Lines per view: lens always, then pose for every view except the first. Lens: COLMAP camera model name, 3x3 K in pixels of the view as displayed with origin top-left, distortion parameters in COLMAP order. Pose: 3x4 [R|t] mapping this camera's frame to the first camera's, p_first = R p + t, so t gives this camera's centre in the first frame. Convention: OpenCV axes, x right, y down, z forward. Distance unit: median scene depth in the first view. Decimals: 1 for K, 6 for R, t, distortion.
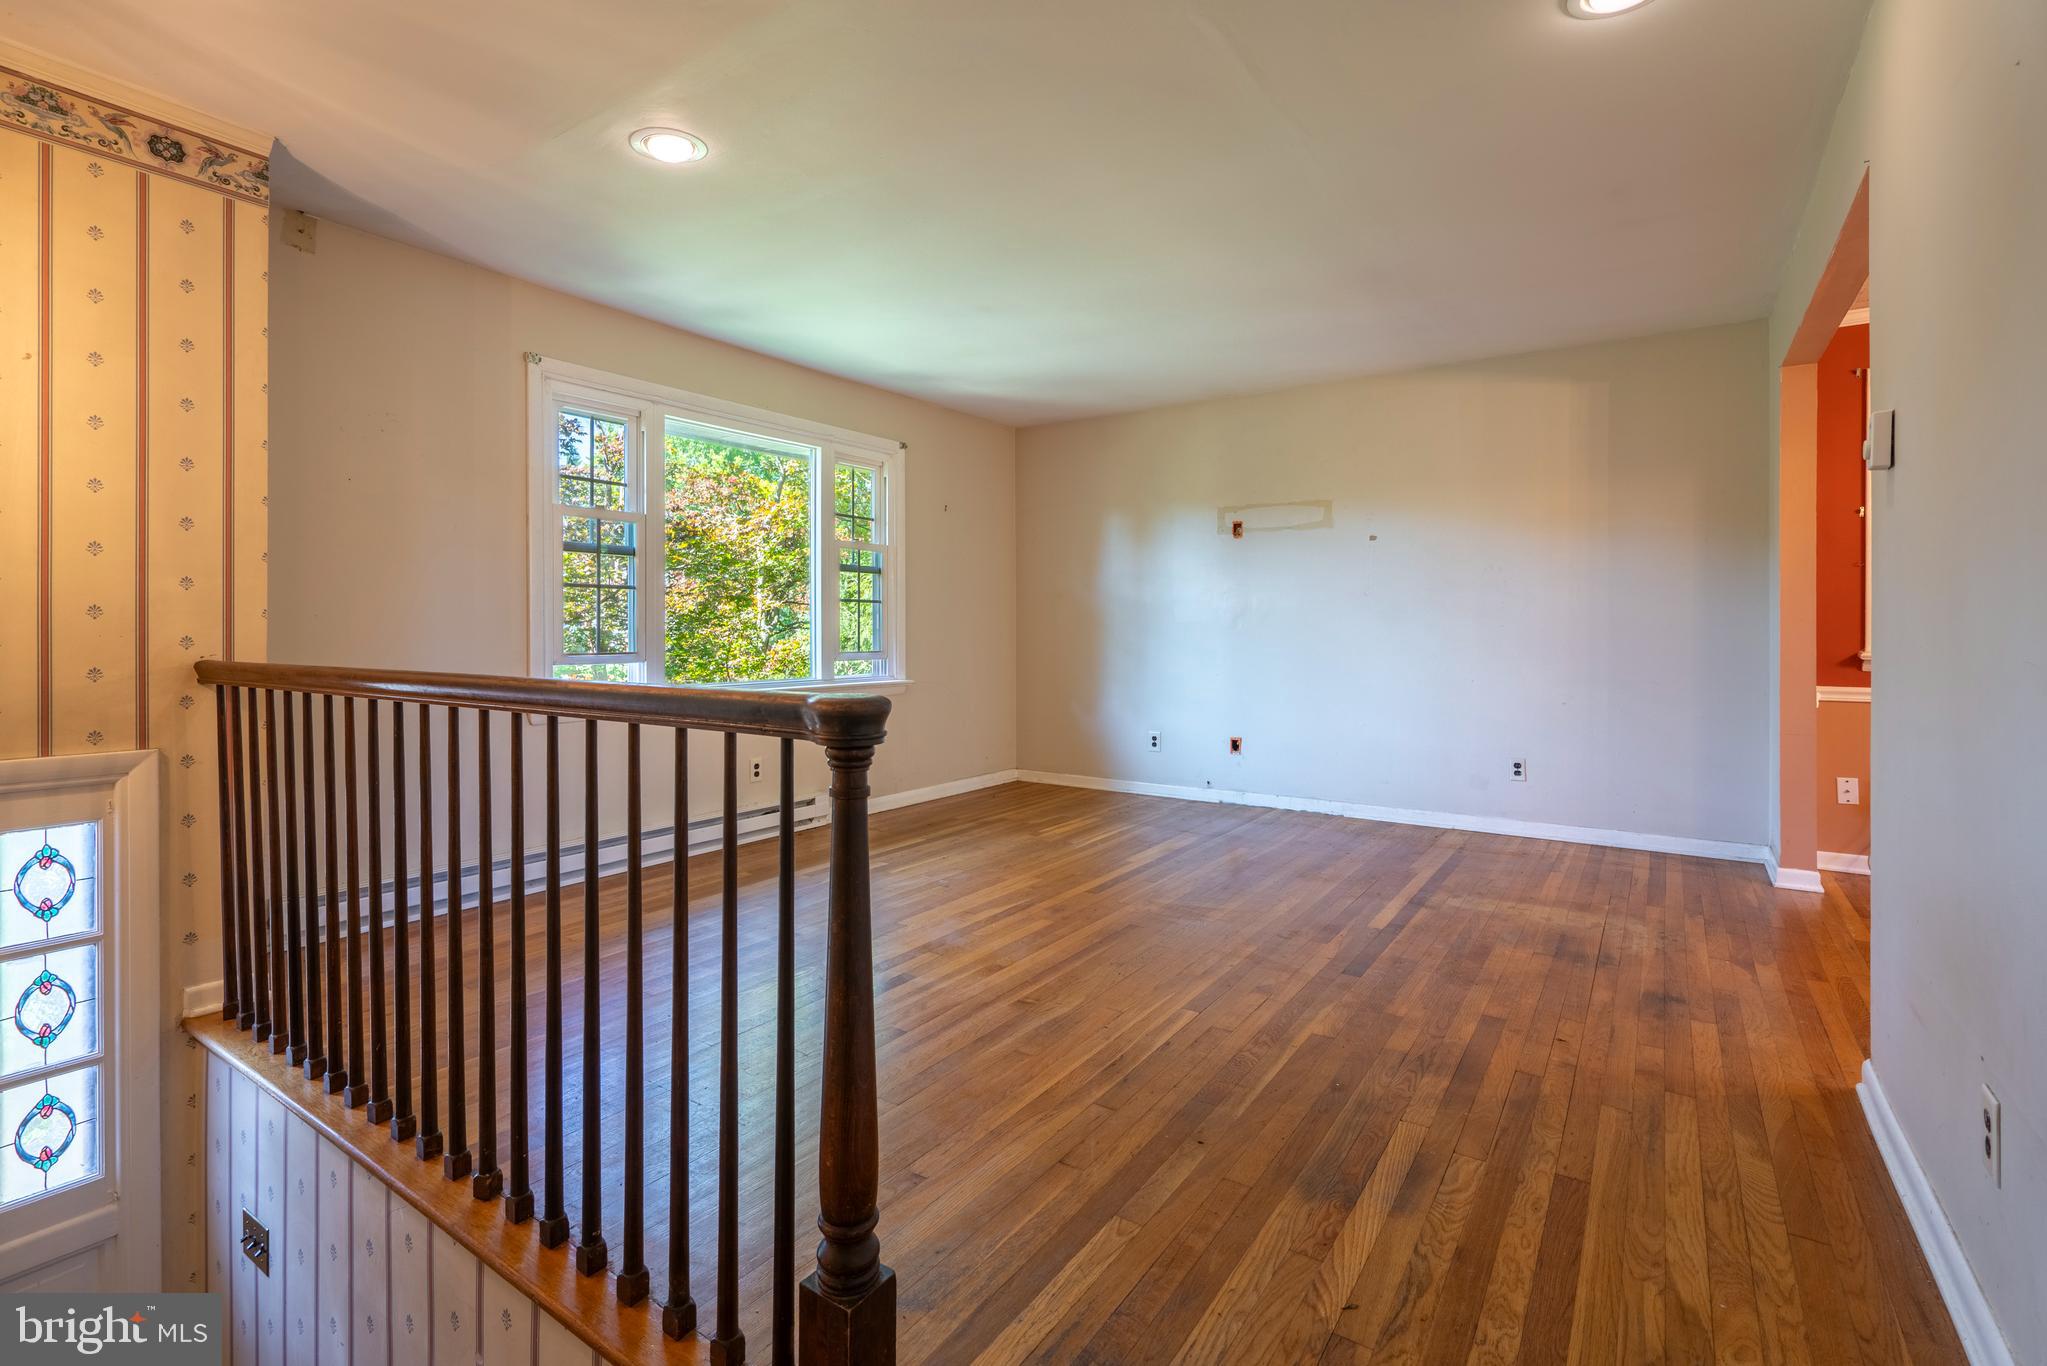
lens RADIAL K [[931.6, 0, 984.0], [0, 931.6, 643.1], [0, 0, 1]] dist [-0.004051, 0.001717]
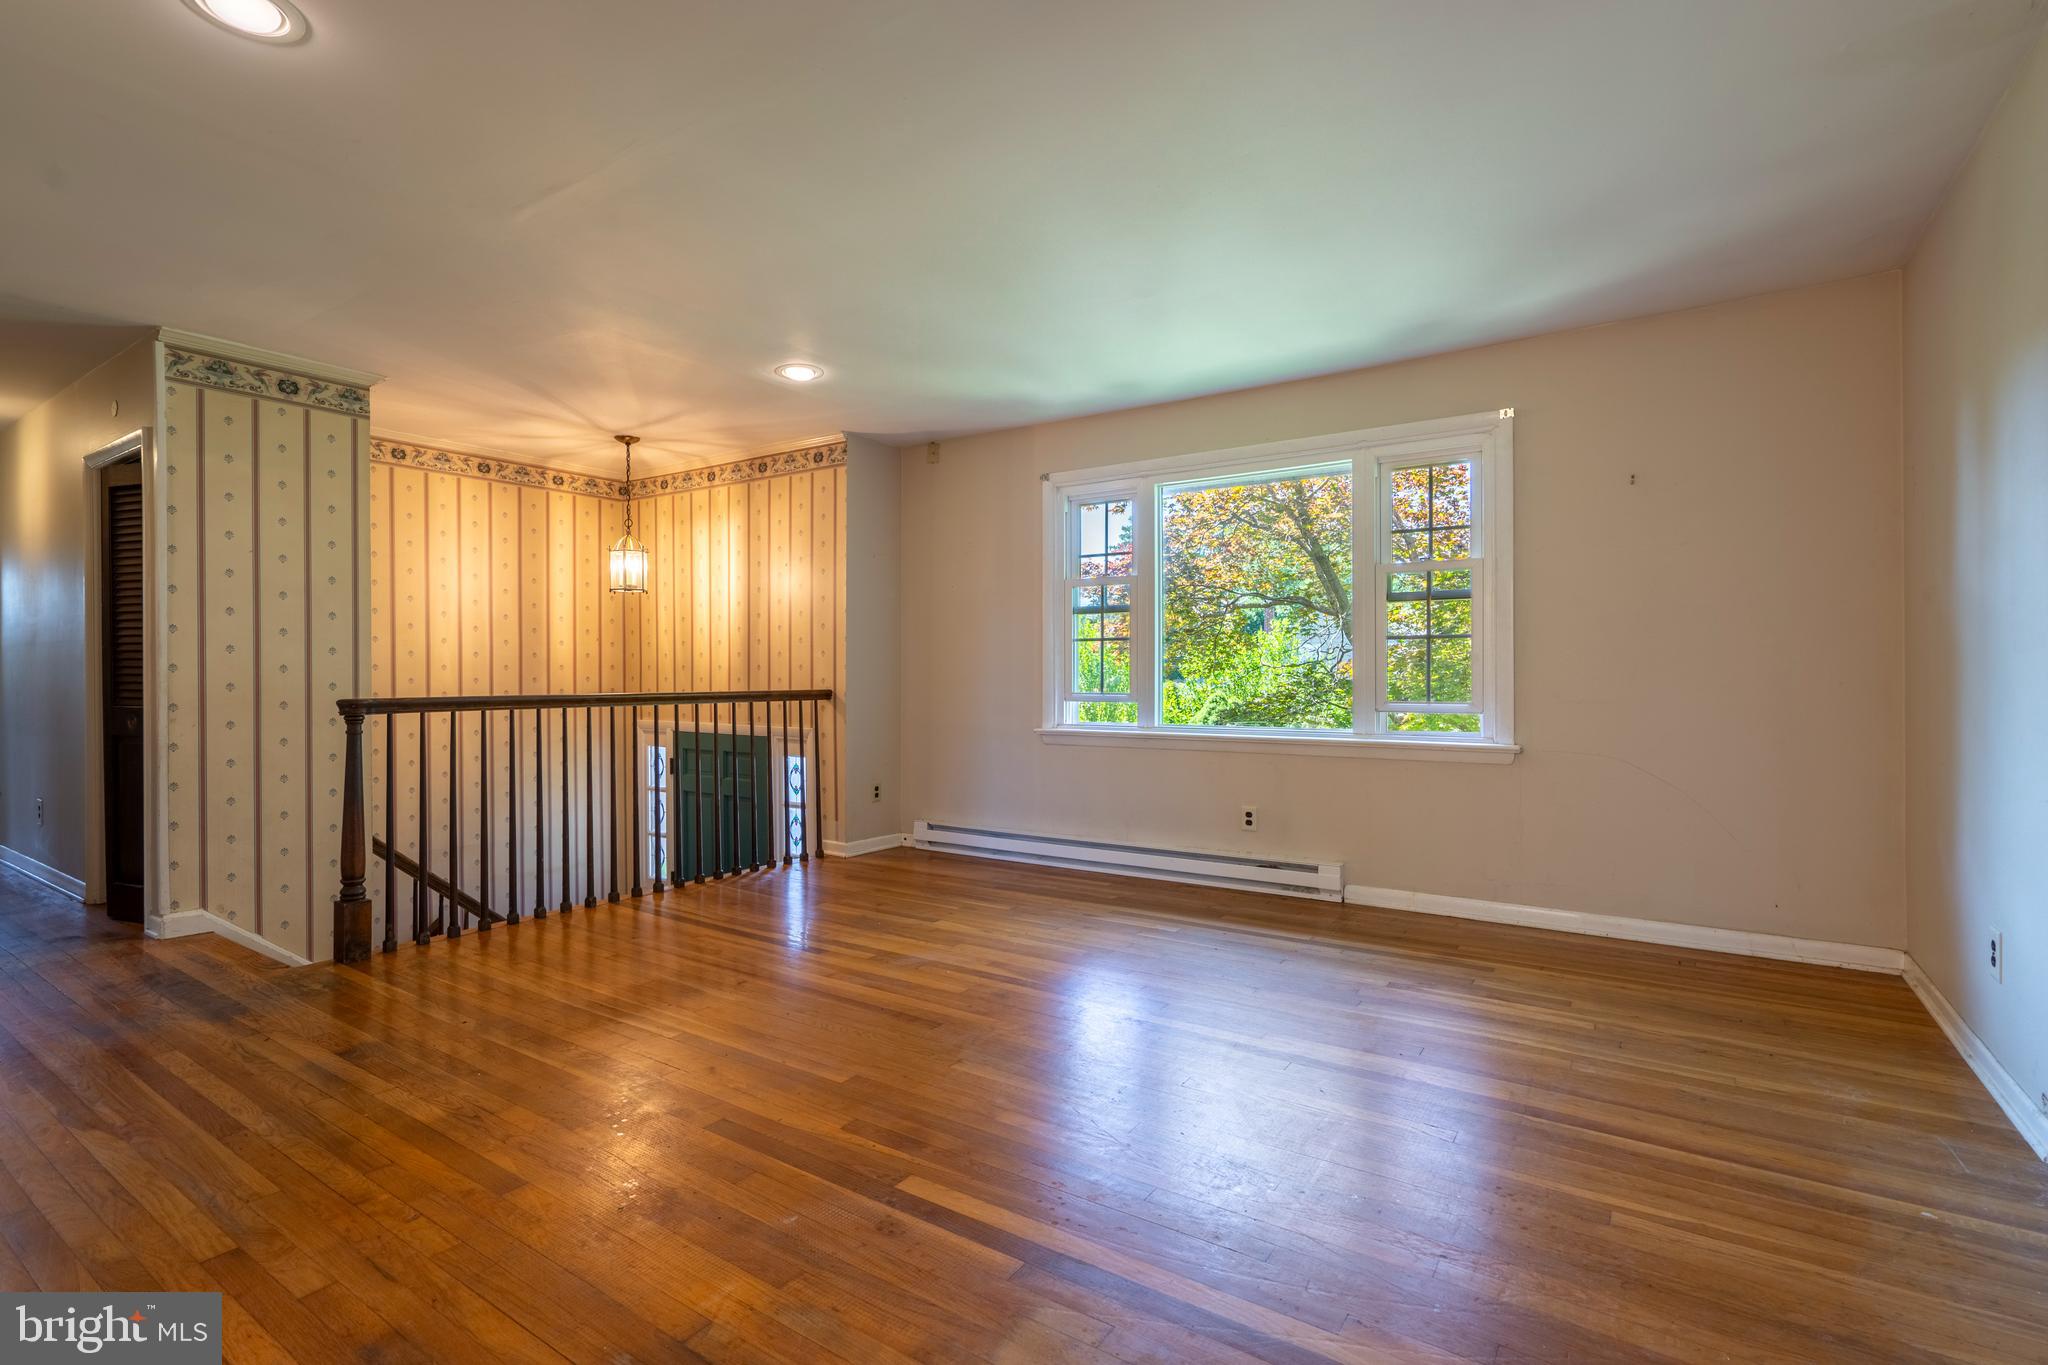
lens RADIAL K [[932.0, 0, 1054.7], [0, 932.0, 680.9], [0, 0, 1]] dist [-0.004051, 0.001717]
pose [[0.057887, 0.004043, -0.998315, 1.311295], [-0.010108, 0.999943, 0.003464, -0.012998], [0.998272, 0.009891, 0.057924, 1.378047]]
